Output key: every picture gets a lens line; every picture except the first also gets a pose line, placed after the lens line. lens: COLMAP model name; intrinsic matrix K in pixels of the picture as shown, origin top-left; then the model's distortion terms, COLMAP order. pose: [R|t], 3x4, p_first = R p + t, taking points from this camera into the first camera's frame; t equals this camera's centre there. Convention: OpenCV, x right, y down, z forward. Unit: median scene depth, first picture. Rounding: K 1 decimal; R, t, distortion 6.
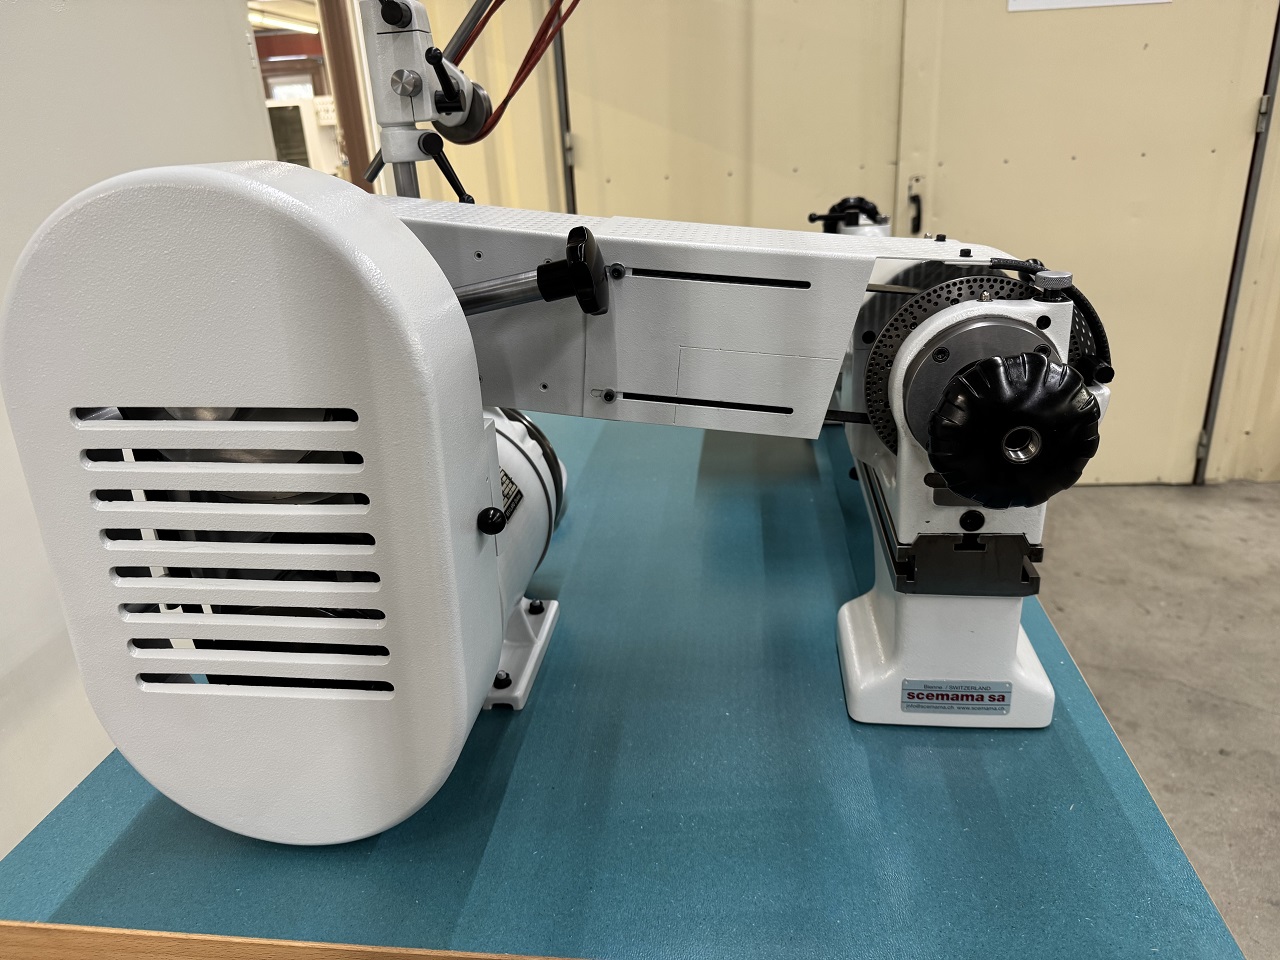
lens RADIAL K [[909.9, 0, 645.5], [0, 909.9, 489.8], [0, 0, 1]] dist [0.017807, -0.021786]
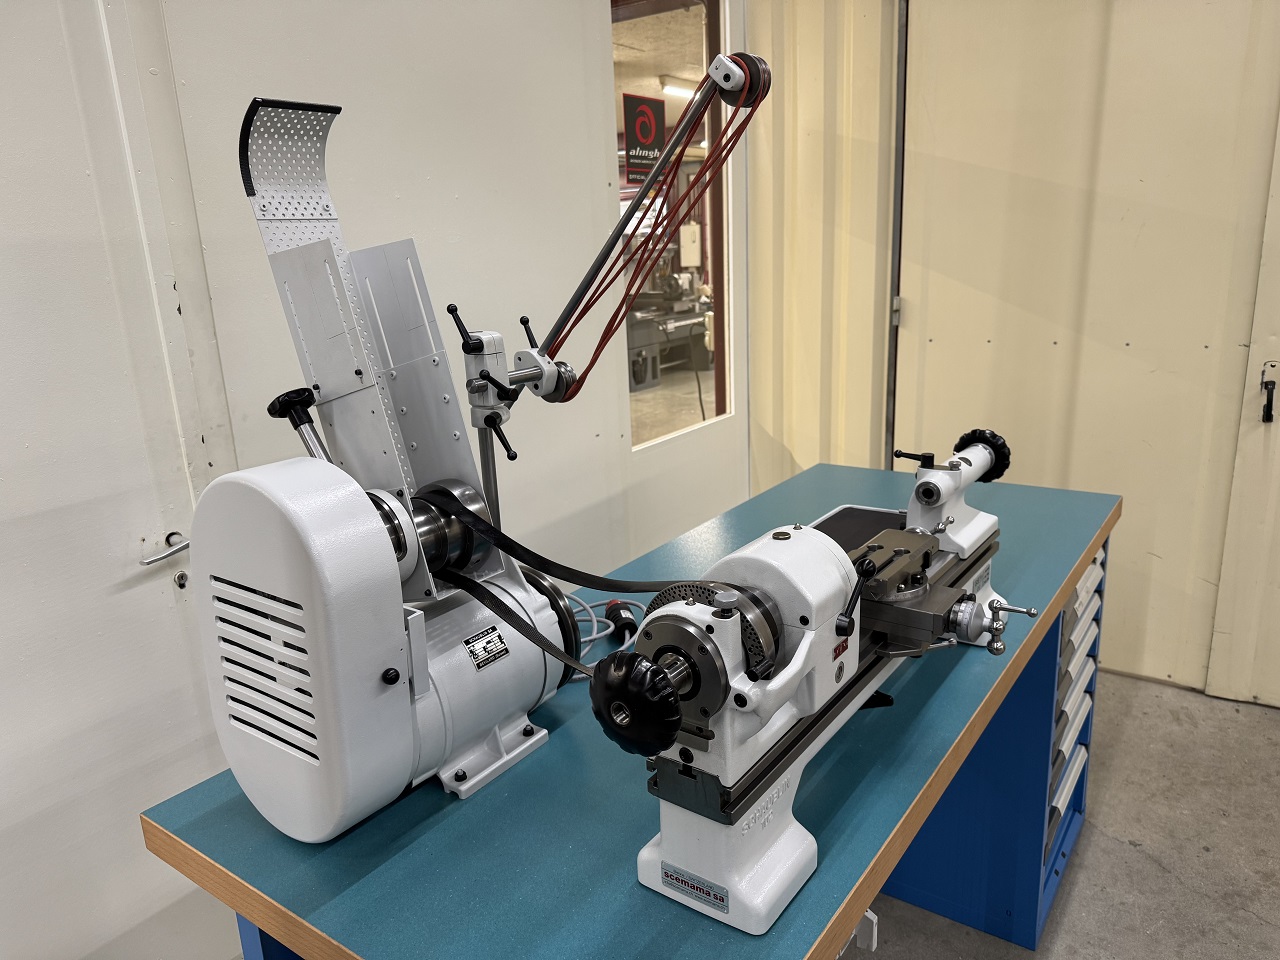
lens RADIAL K [[909.9, 0, 643.0], [0, 909.9, 476.9], [0, 0, 1]] dist [0.017807, -0.021786]
pose [[0.873974, 0.135300, -0.466758, 0.803619], [-0.184527, 0.980922, -0.061175, -0.255605], [0.449576, 0.139595, 0.882267, -0.272519]]
